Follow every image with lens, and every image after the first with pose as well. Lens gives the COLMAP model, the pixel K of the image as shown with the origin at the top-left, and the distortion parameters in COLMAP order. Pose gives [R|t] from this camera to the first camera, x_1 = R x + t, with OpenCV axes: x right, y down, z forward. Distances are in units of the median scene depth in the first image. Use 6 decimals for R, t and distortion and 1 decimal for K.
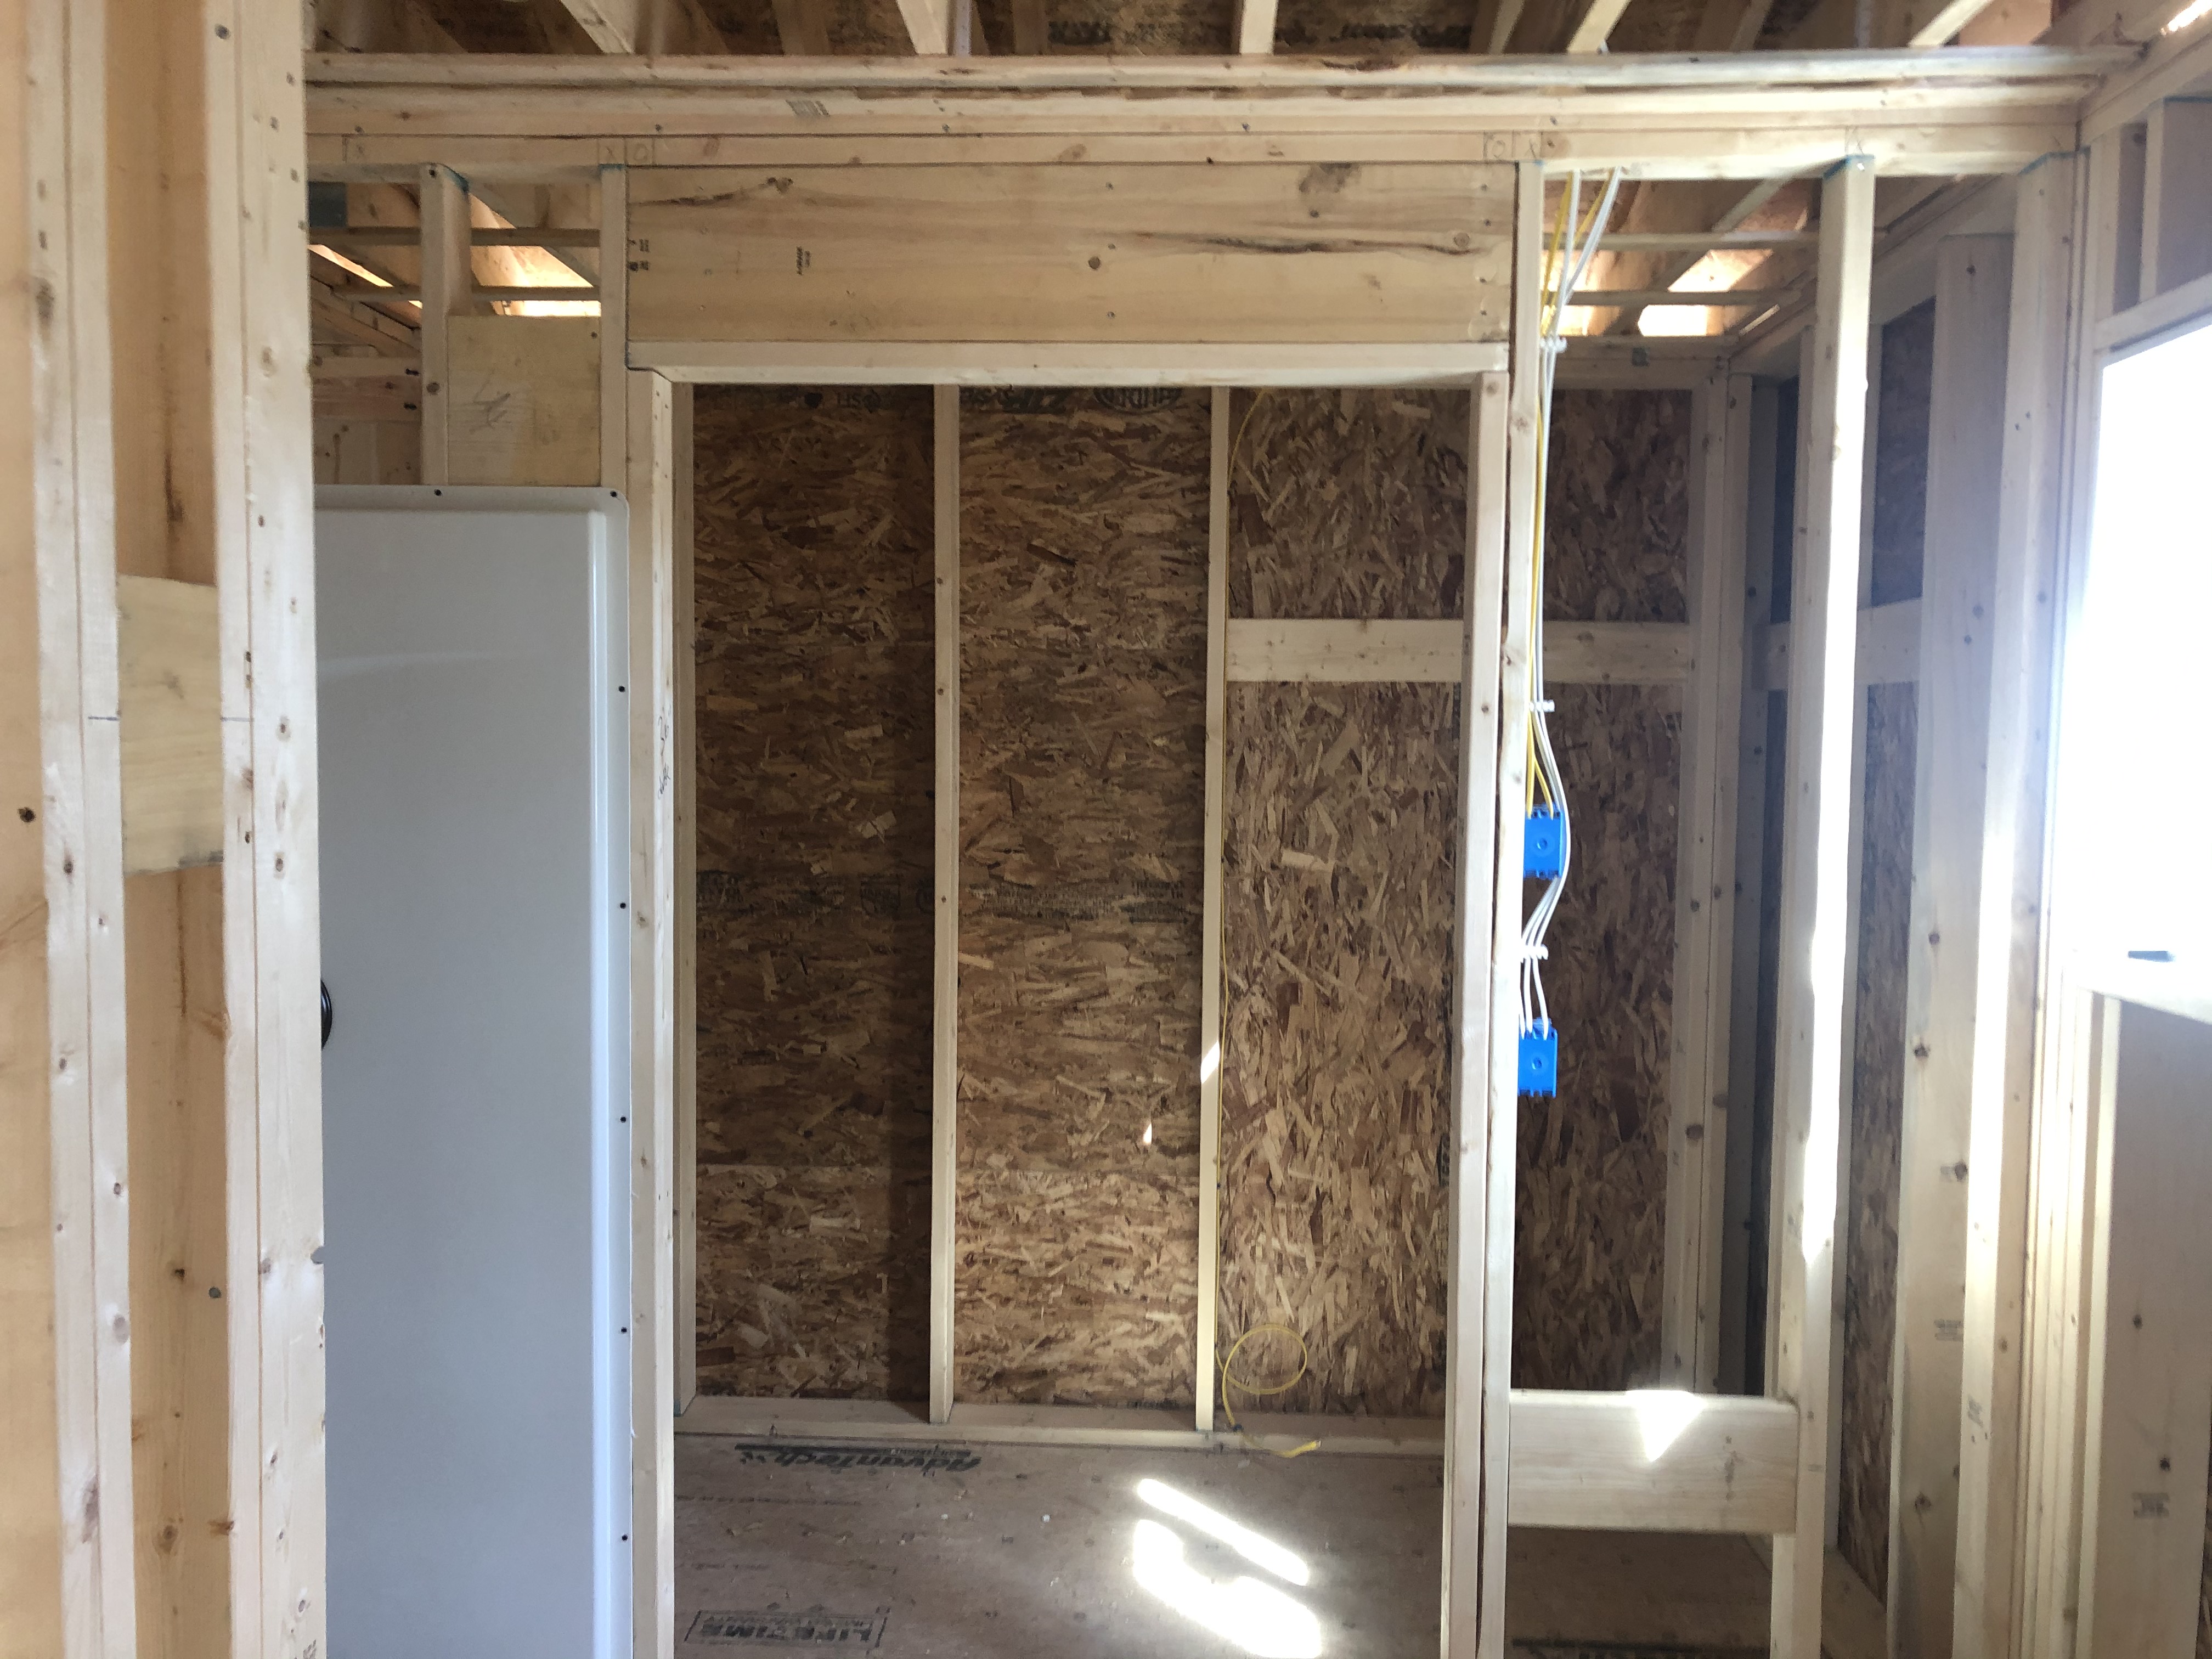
lens RADIAL K [[1807.1, 0, 1106.0], [0, 1807.1, 829.1], [0, 0, 1]] dist [0.025317, 0.007914]
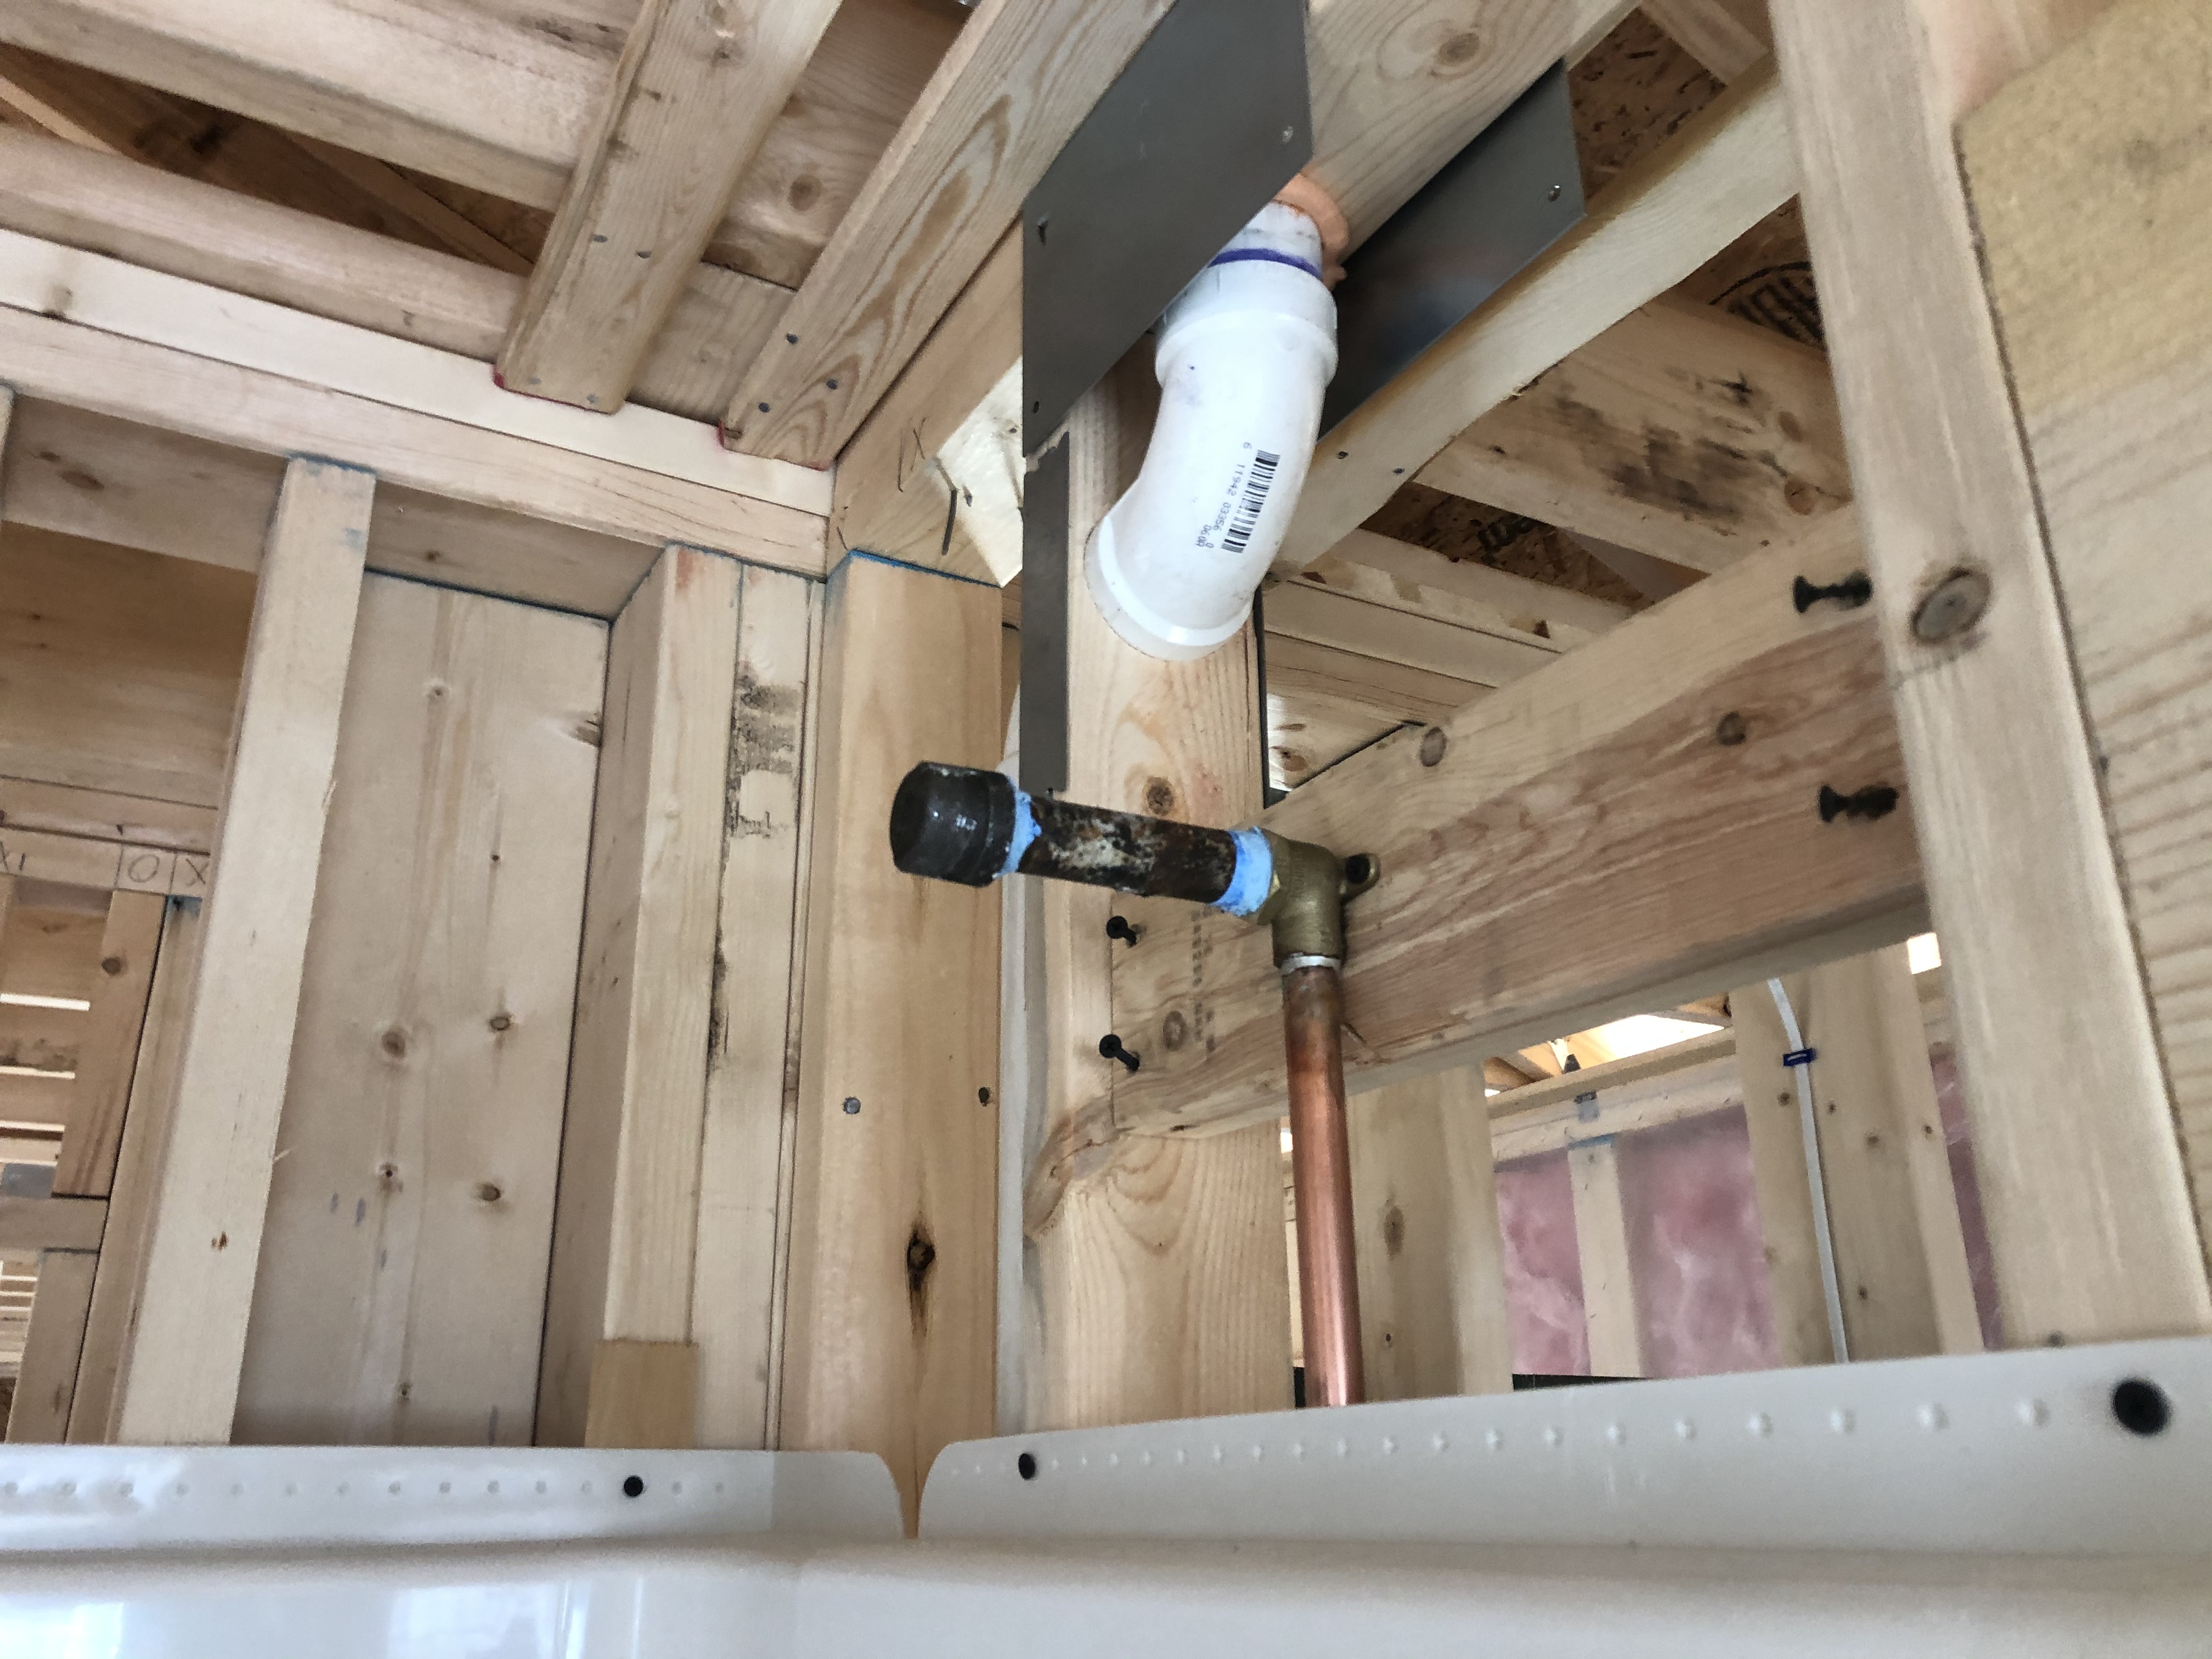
lens RADIAL K [[1807.1, 0, 1100.3], [0, 1807.1, 830.7], [0, 0, 1]] dist [0.025317, 0.007914]
pose [[0.515553, -0.321773, -0.794146, -0.299439], [-0.032015, 0.918931, -0.393117, -0.171480], [0.856260, 0.228097, 0.463456, 0.882170]]
